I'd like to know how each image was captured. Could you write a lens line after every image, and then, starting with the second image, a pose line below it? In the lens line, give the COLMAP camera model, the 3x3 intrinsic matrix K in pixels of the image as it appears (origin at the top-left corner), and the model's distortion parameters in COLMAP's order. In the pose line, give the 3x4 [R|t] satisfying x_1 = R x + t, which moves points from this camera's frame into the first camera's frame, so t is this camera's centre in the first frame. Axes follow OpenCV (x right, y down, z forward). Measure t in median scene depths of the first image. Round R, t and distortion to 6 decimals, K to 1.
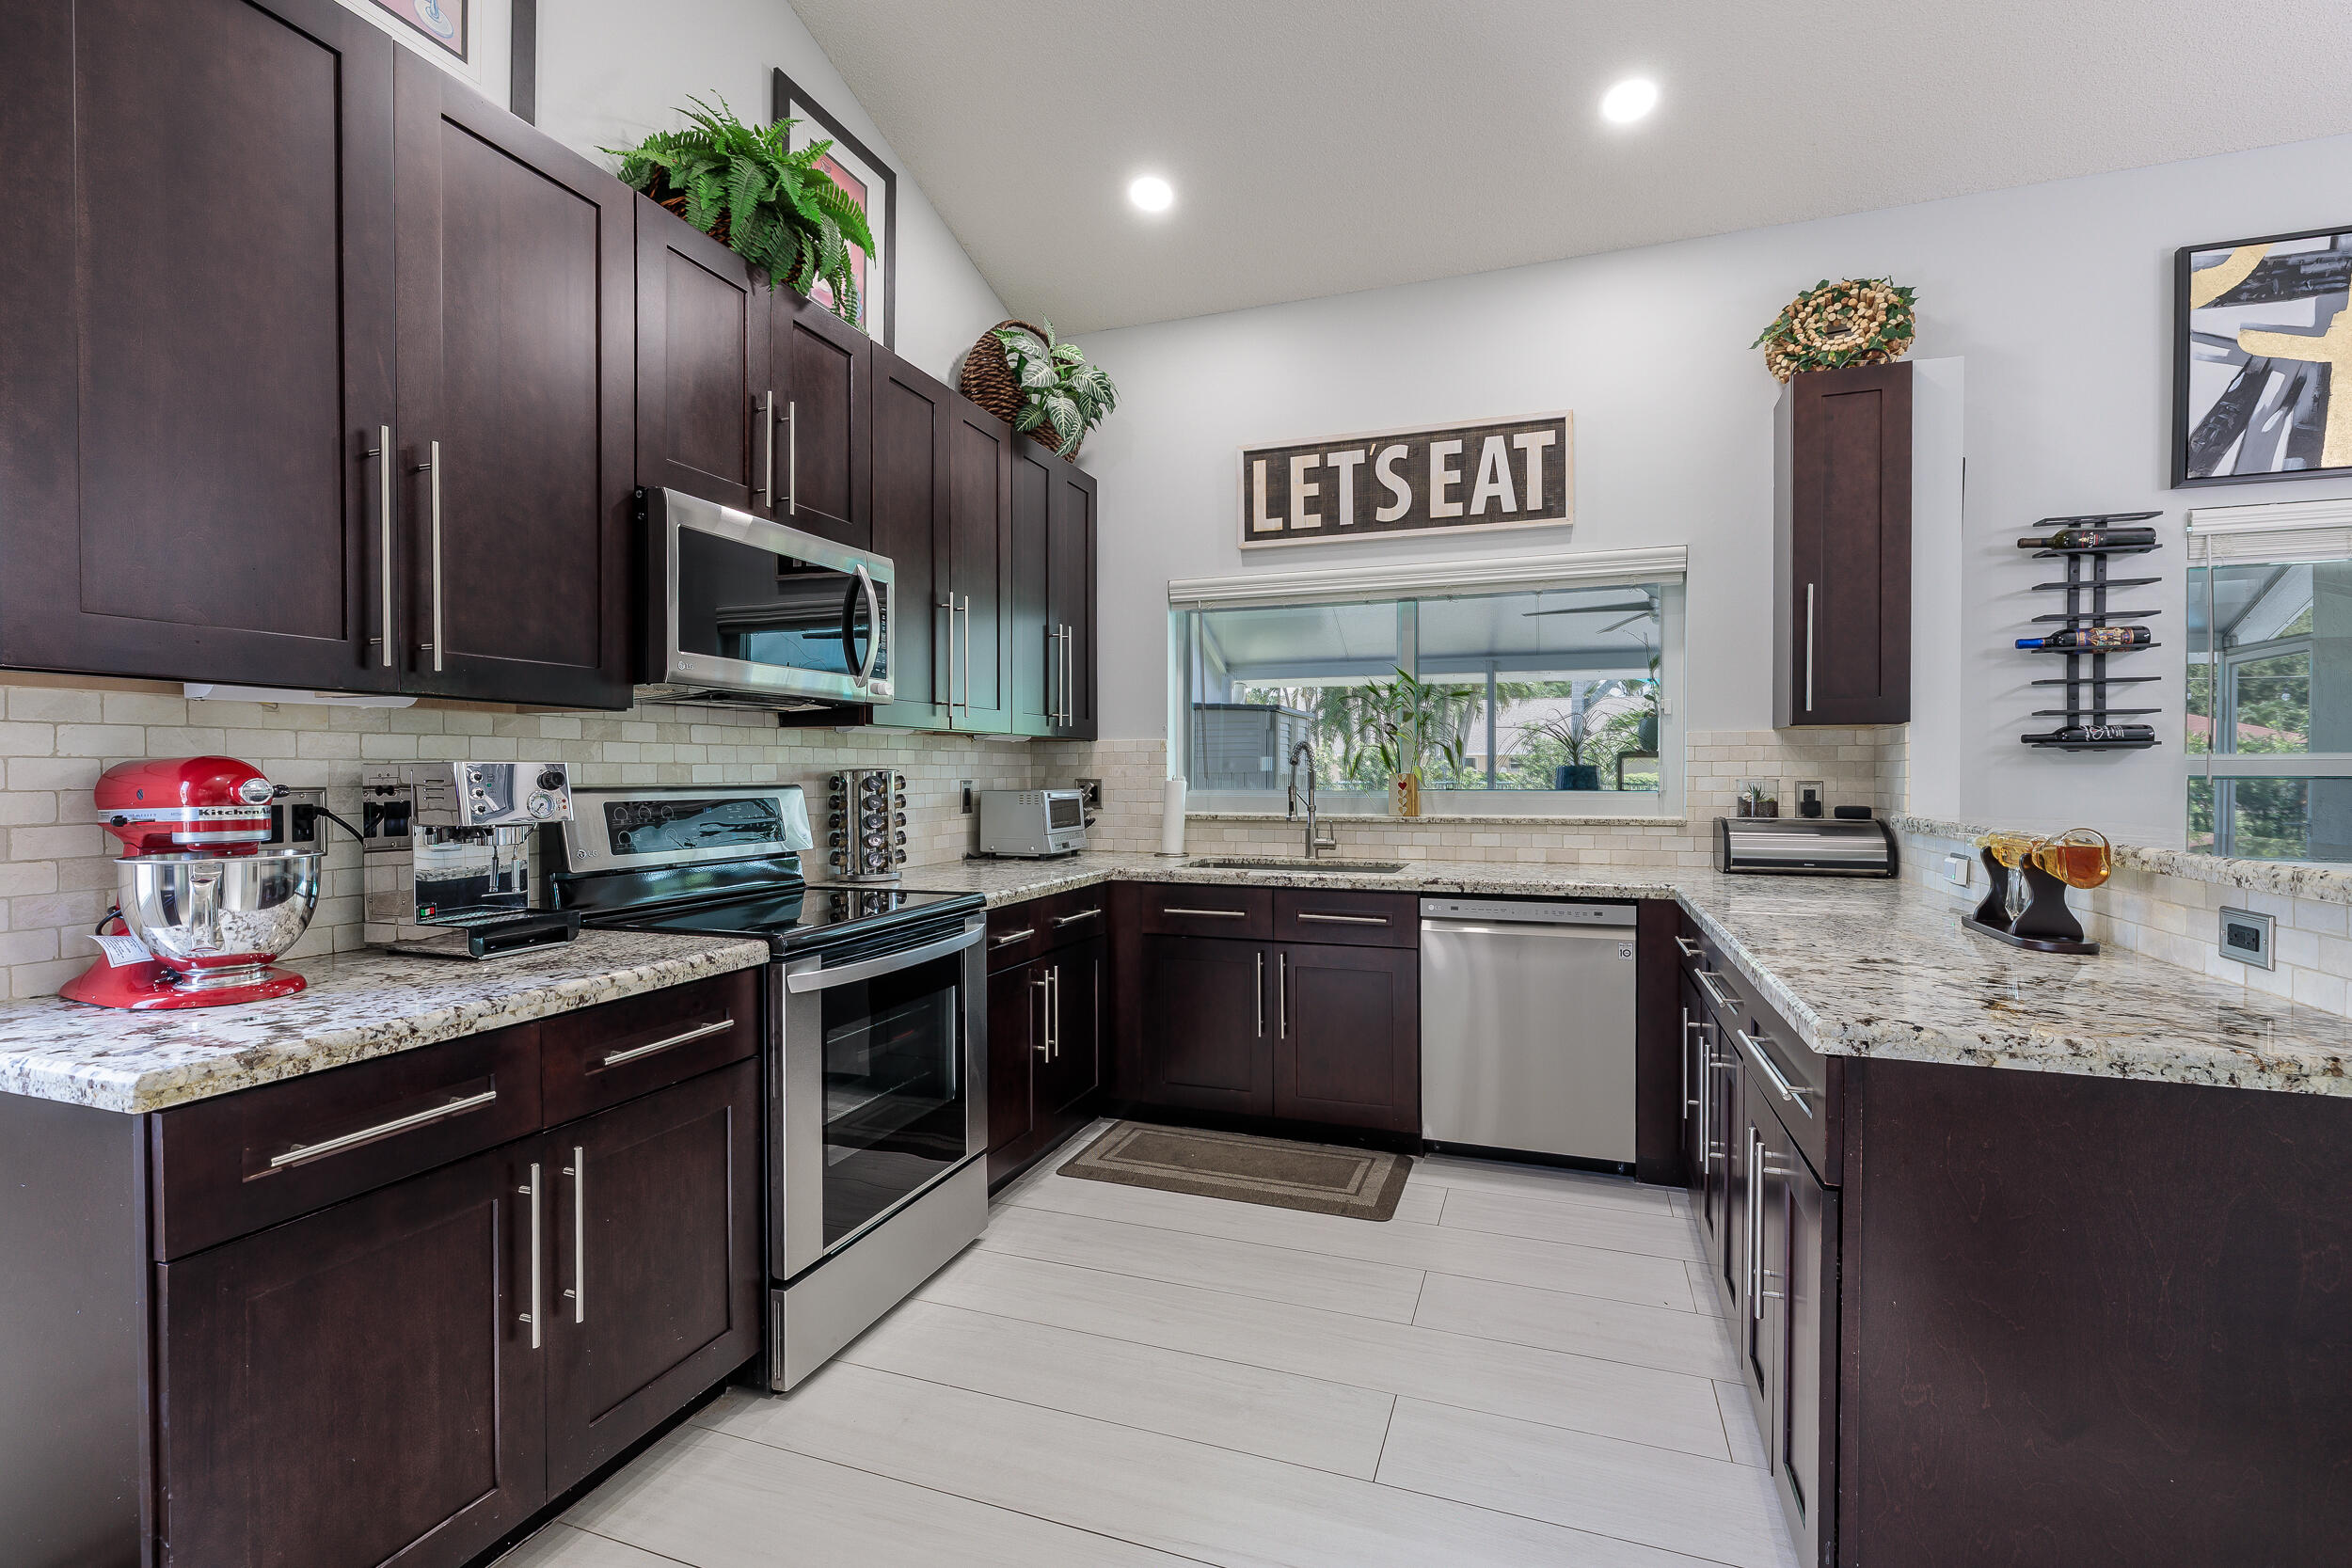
lens RADIAL K [[988.4, 0, 1165.8], [0, 988.4, 788.4], [0, 0, 1]] dist [-0.004304, 0.000869]
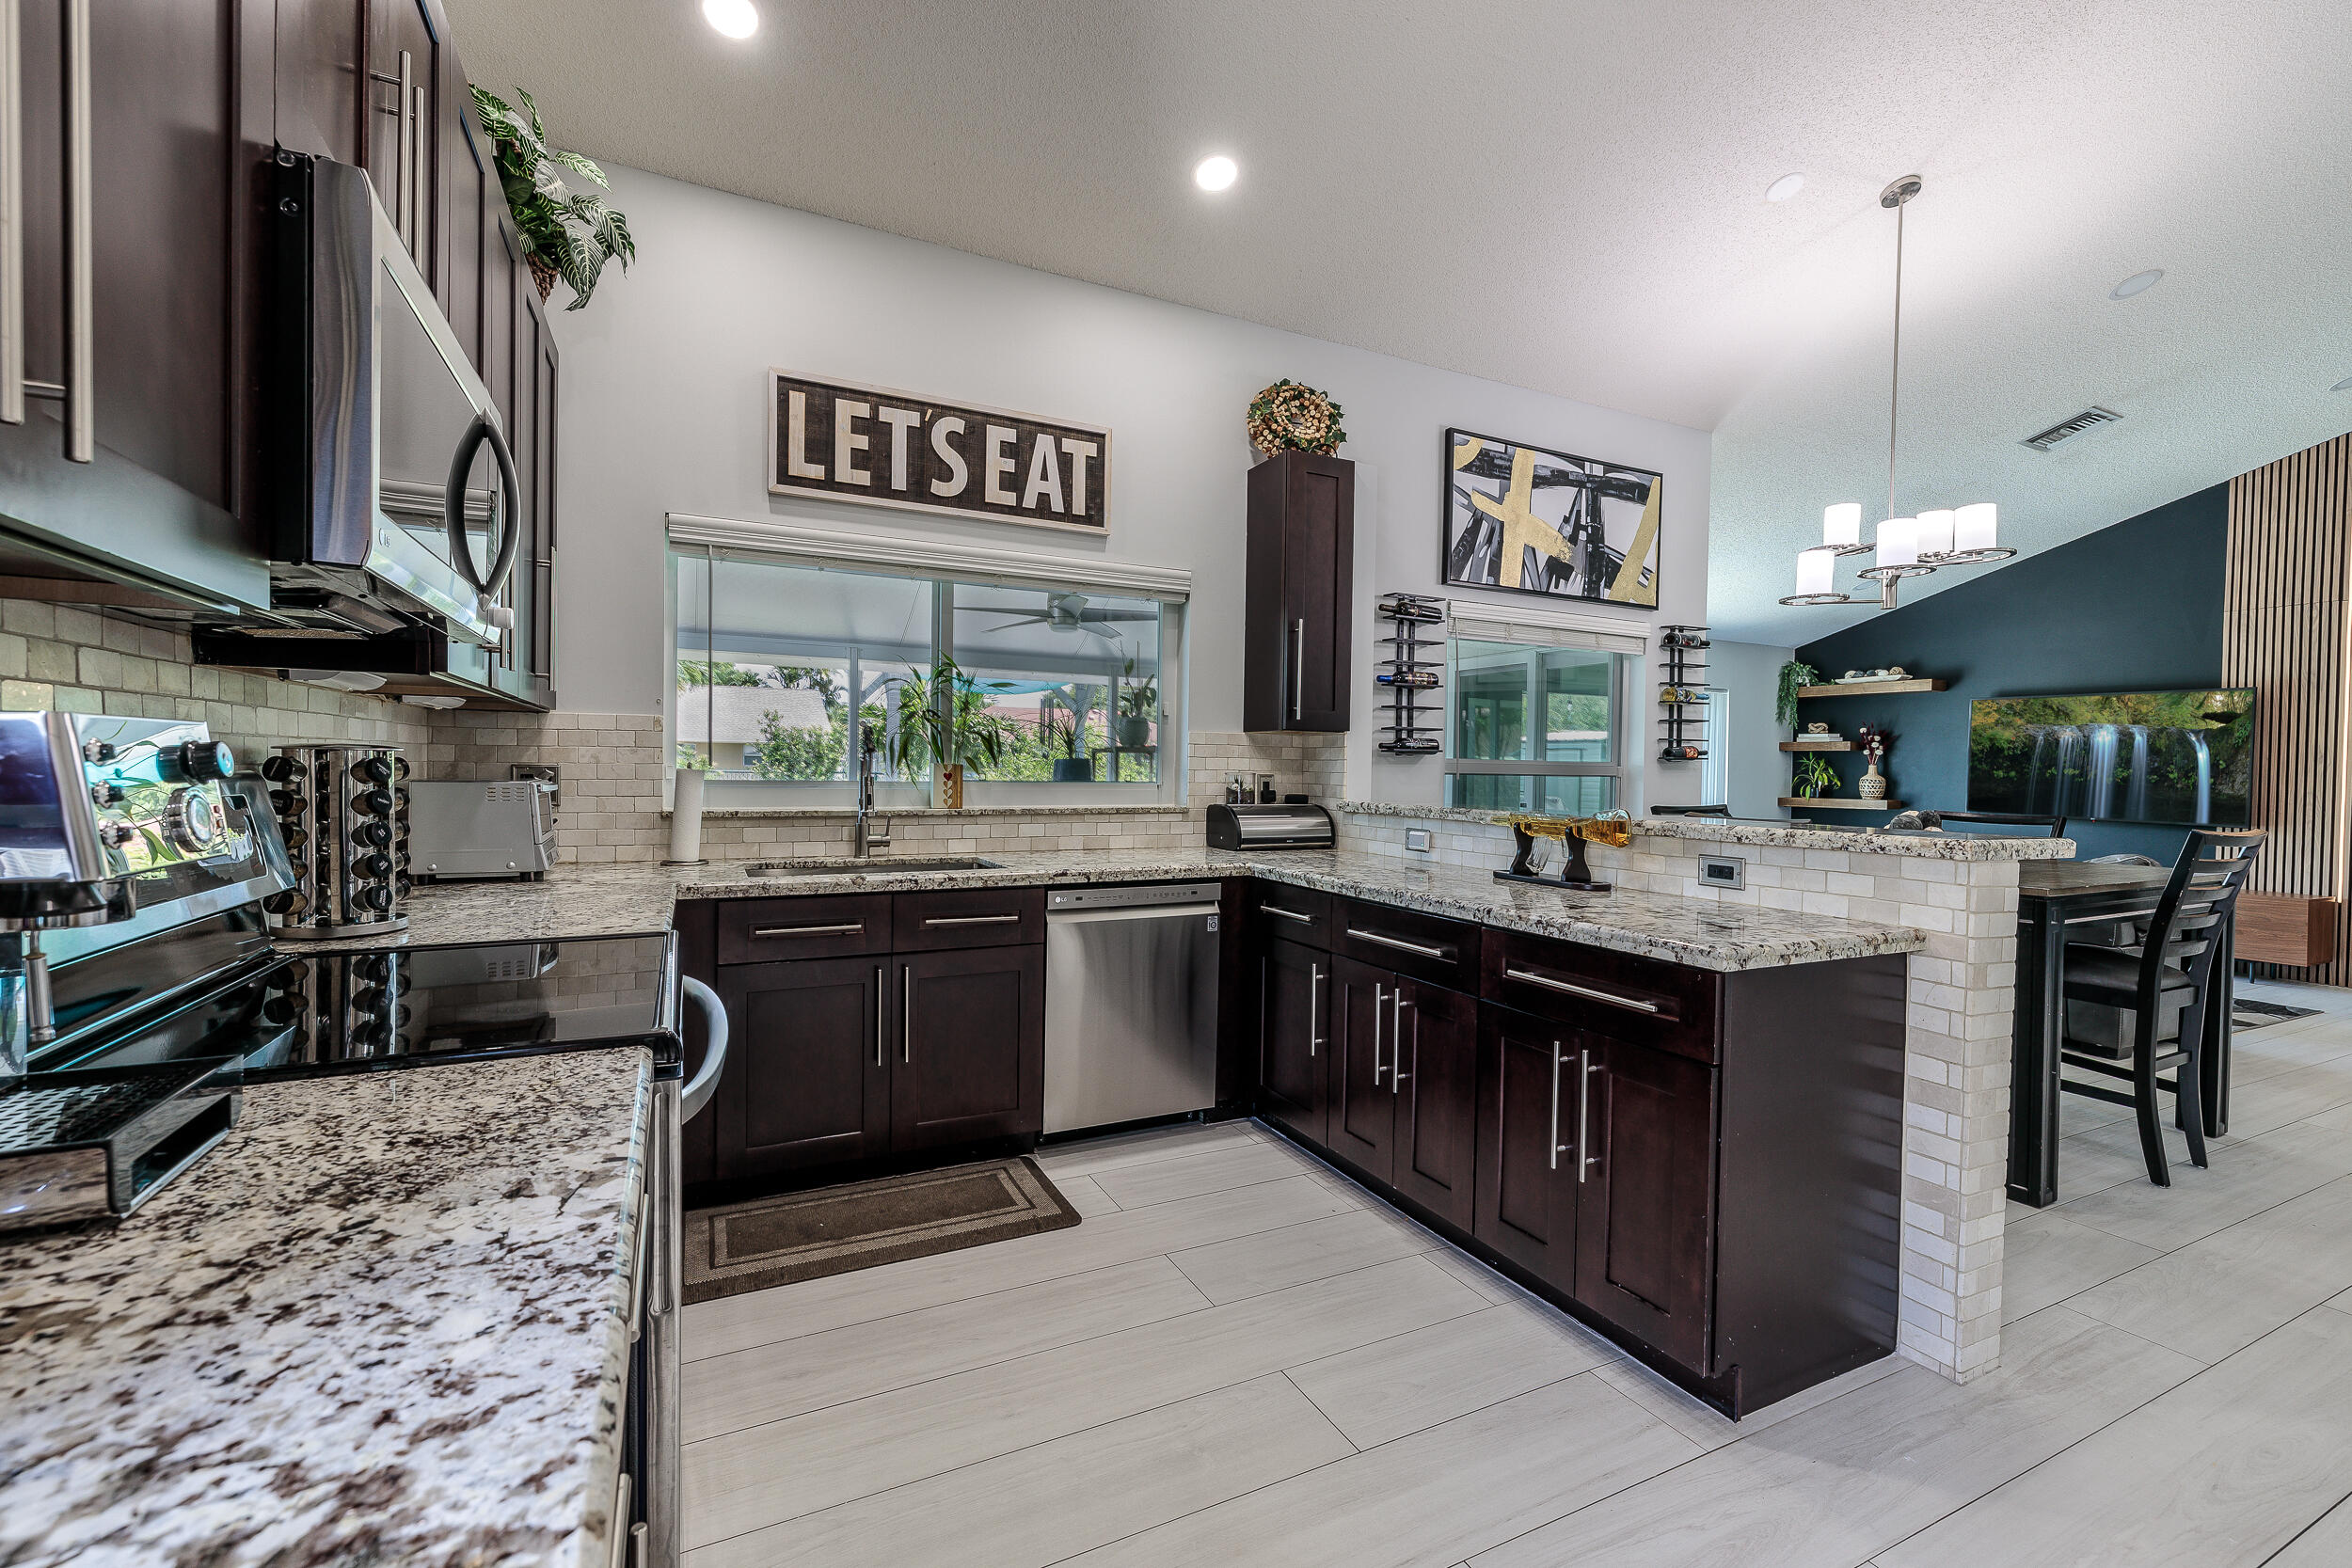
lens RADIAL K [[988.4, 0, 1138.2], [0, 988.4, 789.1], [0, 0, 1]] dist [-0.004304, 0.000869]
pose [[0.705165, -0.004586, 0.709029, -0.381955], [-0.004585, 0.999929, 0.011027, -0.002466], [-0.709029, -0.011027, 0.705094, 0.244587]]
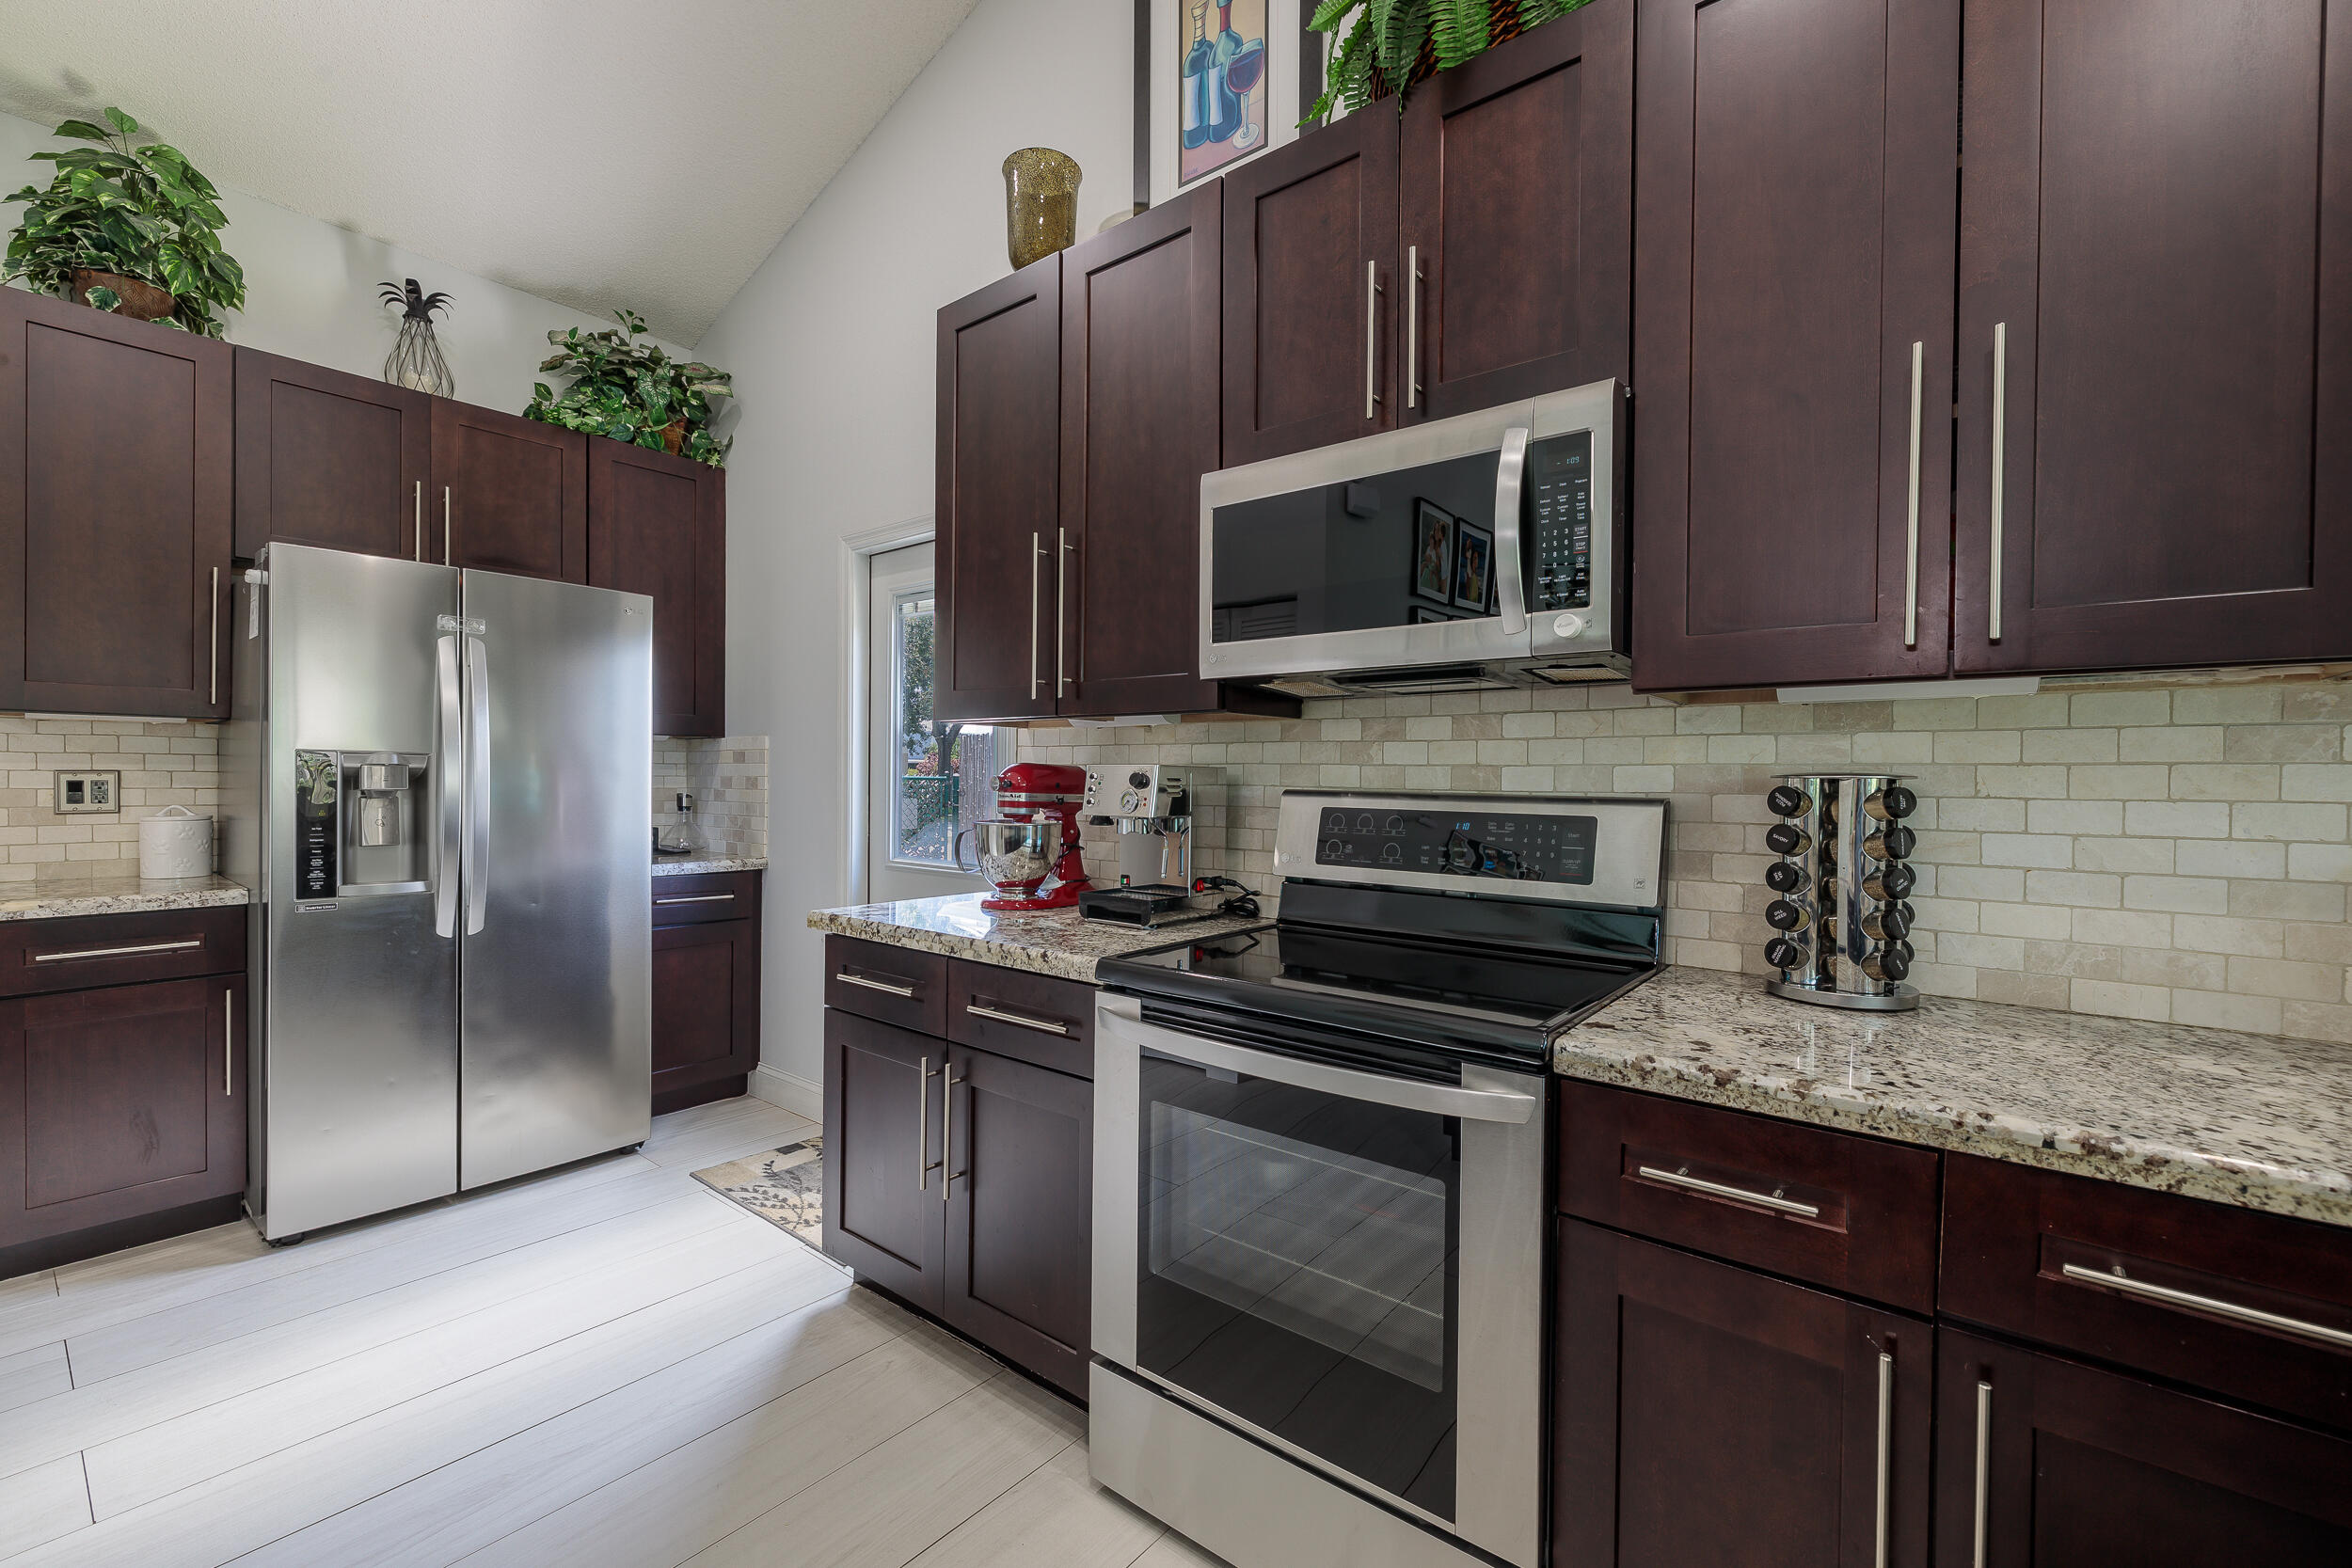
lens RADIAL K [[988.4, 0, 1171.5], [0, 988.4, 782.7], [0, 0, 1]] dist [-0.004304, 0.000869]
pose [[-0.302925, 0.007931, -0.952981, 0.273619], [-0.024458, 0.999571, 0.016093, -0.015101], [0.952700, 0.028183, -0.302601, 0.840385]]
